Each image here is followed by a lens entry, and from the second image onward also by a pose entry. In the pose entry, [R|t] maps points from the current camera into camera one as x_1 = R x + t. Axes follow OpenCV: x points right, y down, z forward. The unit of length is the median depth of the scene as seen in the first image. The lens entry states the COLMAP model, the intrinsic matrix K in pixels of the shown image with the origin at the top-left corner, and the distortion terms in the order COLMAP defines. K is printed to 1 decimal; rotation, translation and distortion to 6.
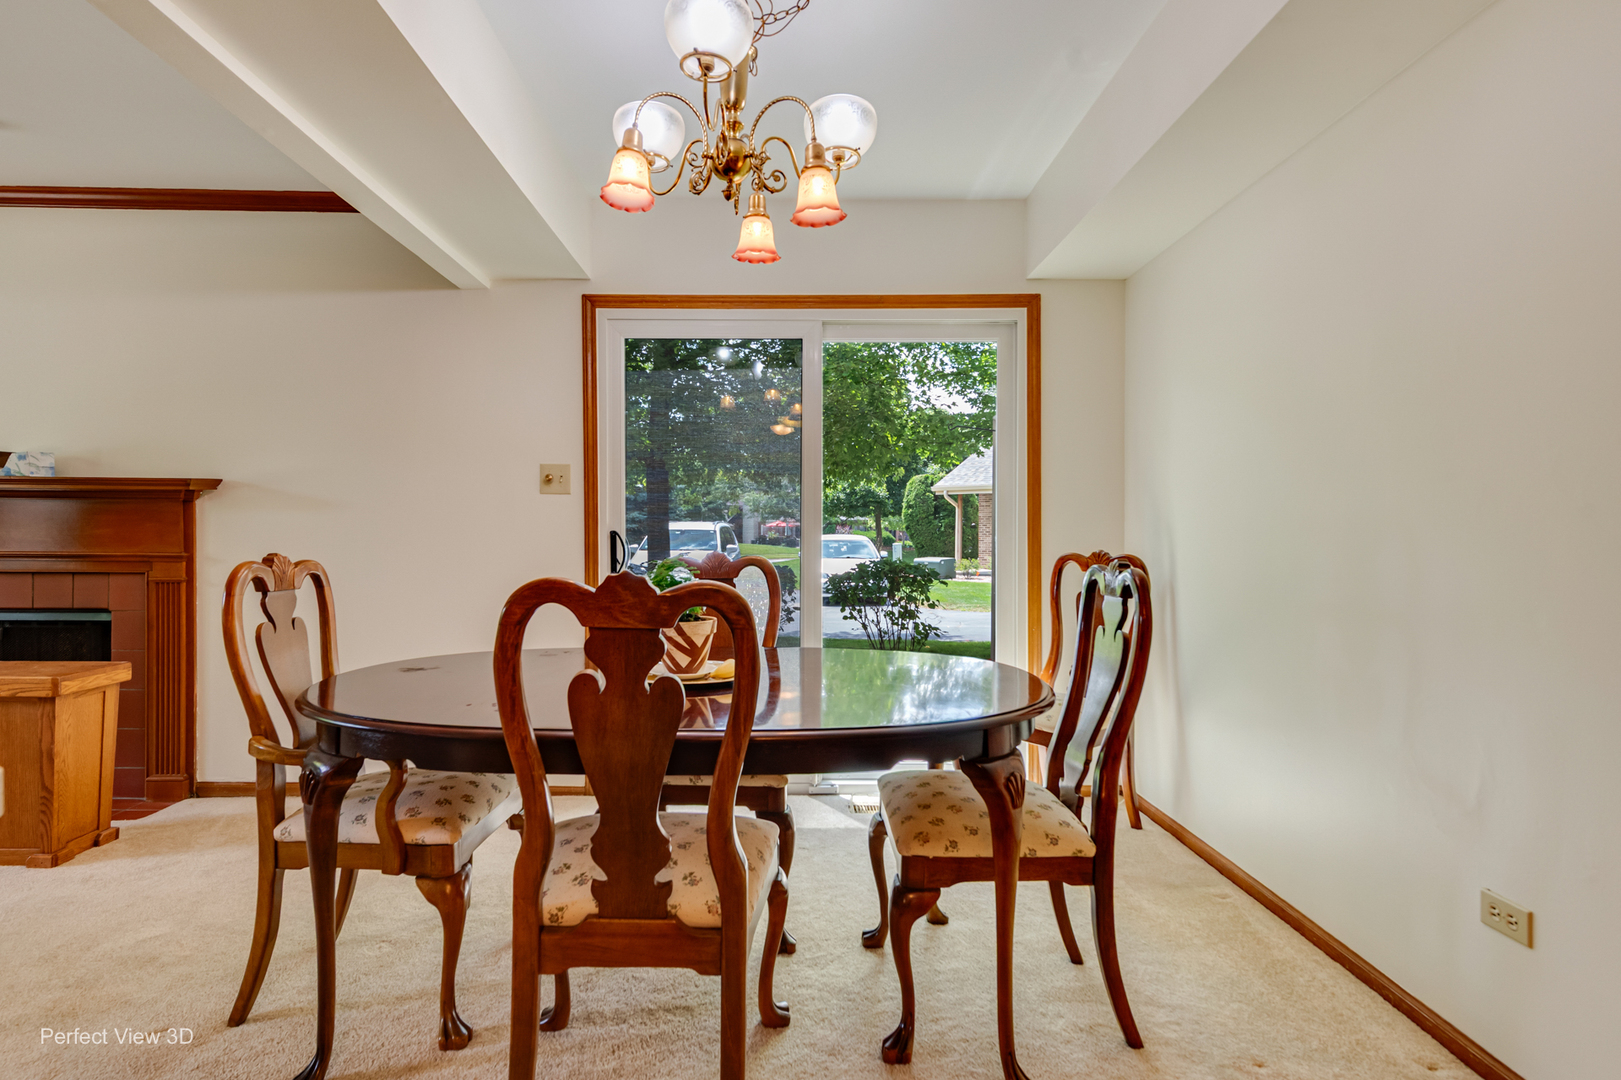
lens RADIAL K [[776.4, 0, 819.0], [0, 776.4, 550.6], [0, 0, 1]] dist [0.001295, 0.001163]
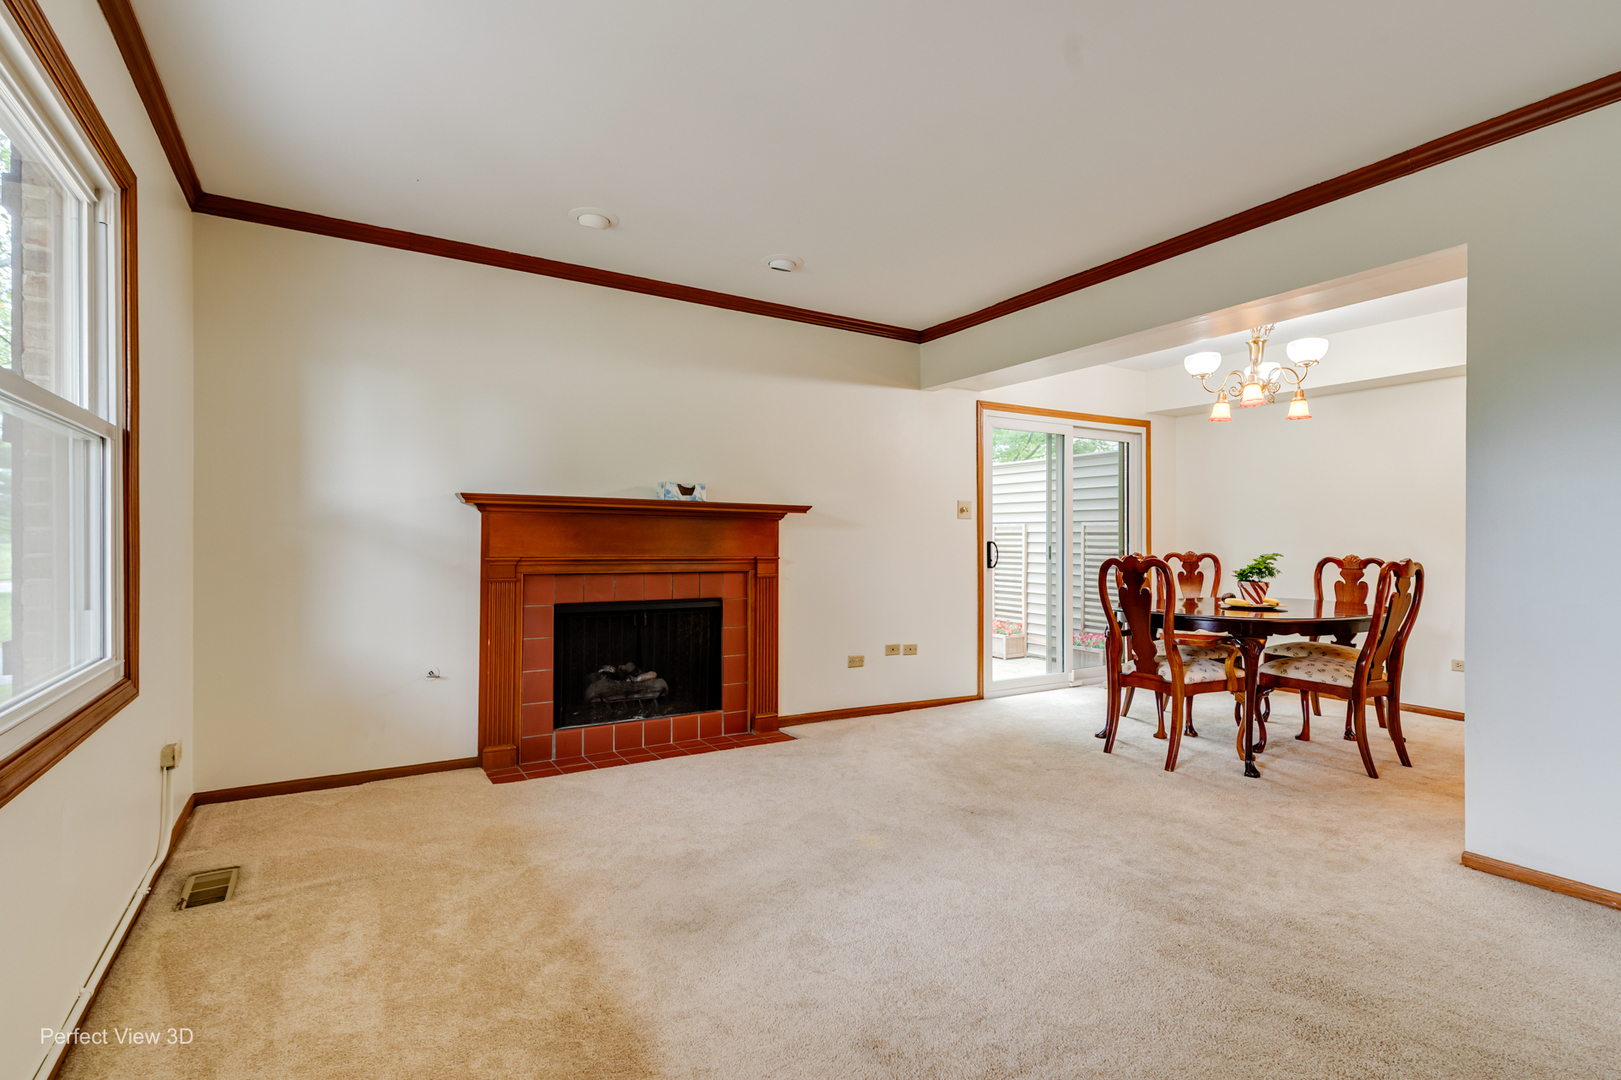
lens RADIAL K [[776.4, 0, 778.1], [0, 776.4, 536.6], [0, 0, 1]] dist [0.001295, 0.001163]
pose [[0.869222, 0.003845, 0.494407, -1.507355], [-0.002688, 0.999992, -0.003051, -0.029849], [-0.494414, 0.001323, 0.869225, -0.239384]]
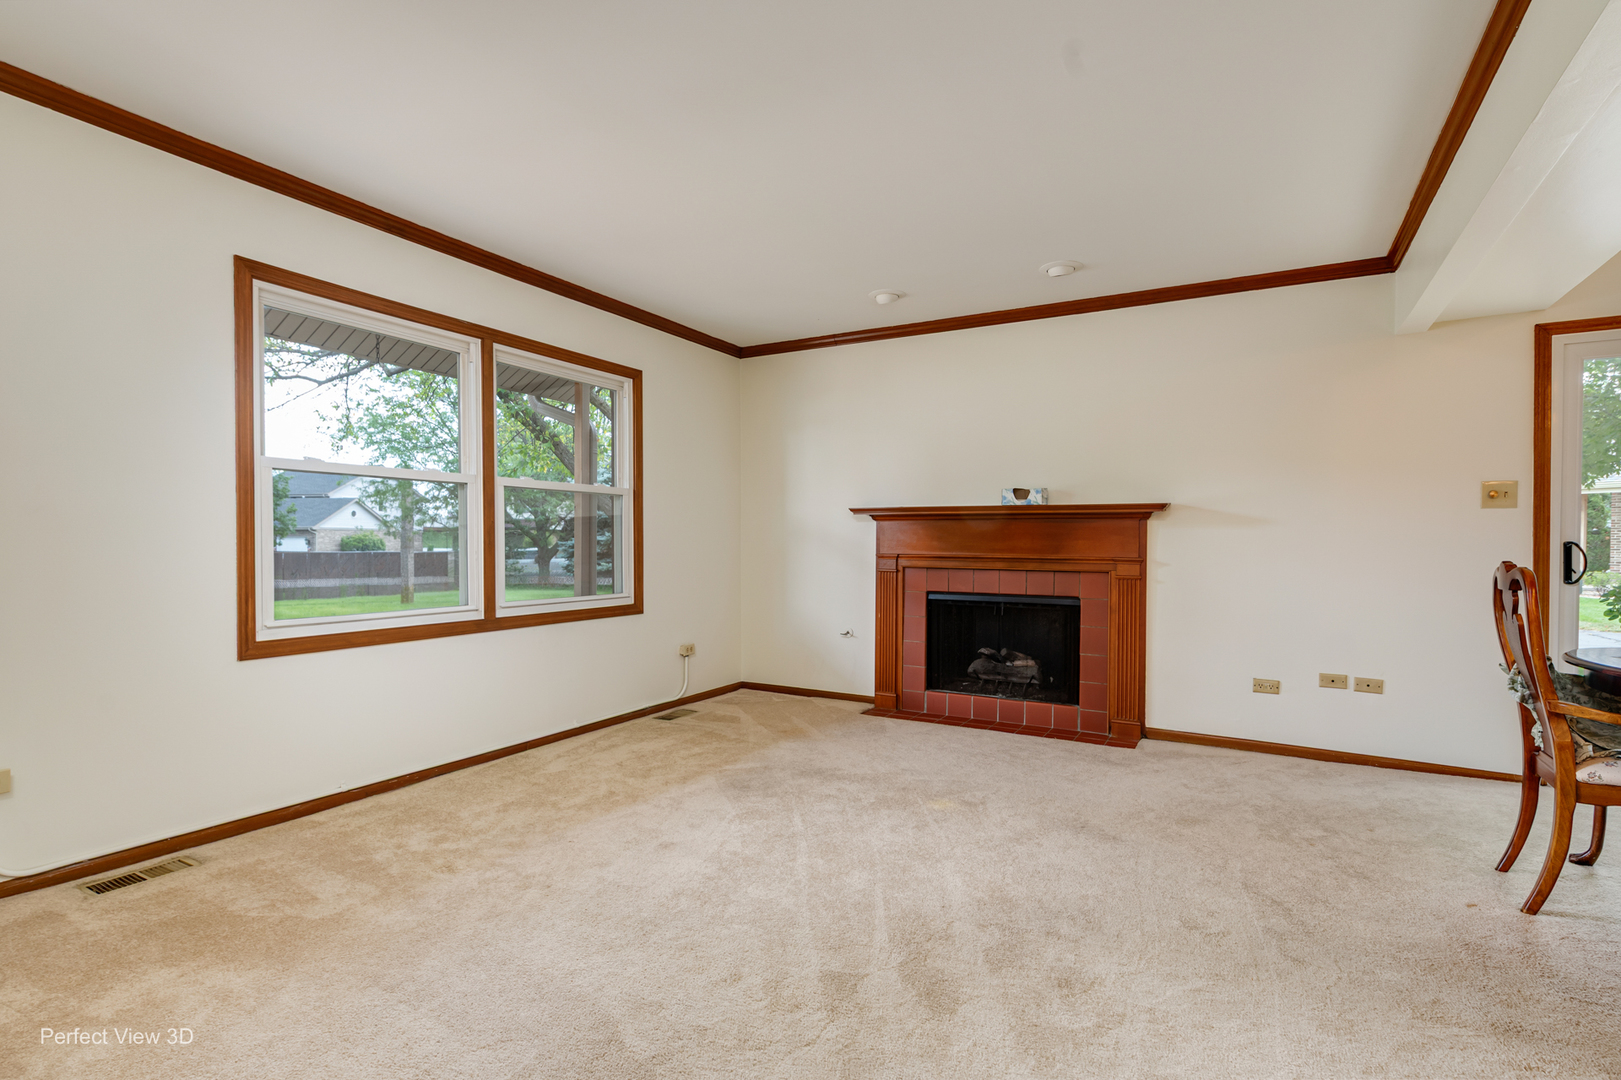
lens RADIAL K [[776.4, 0, 789.4], [0, 776.4, 540.1], [0, 0, 1]] dist [0.001295, 0.001163]
pose [[0.851847, -0.000939, -0.523791, -0.624775], [-0.001828, 0.999987, -0.004765, -0.020649], [0.523788, 0.005017, 0.851834, -0.475005]]
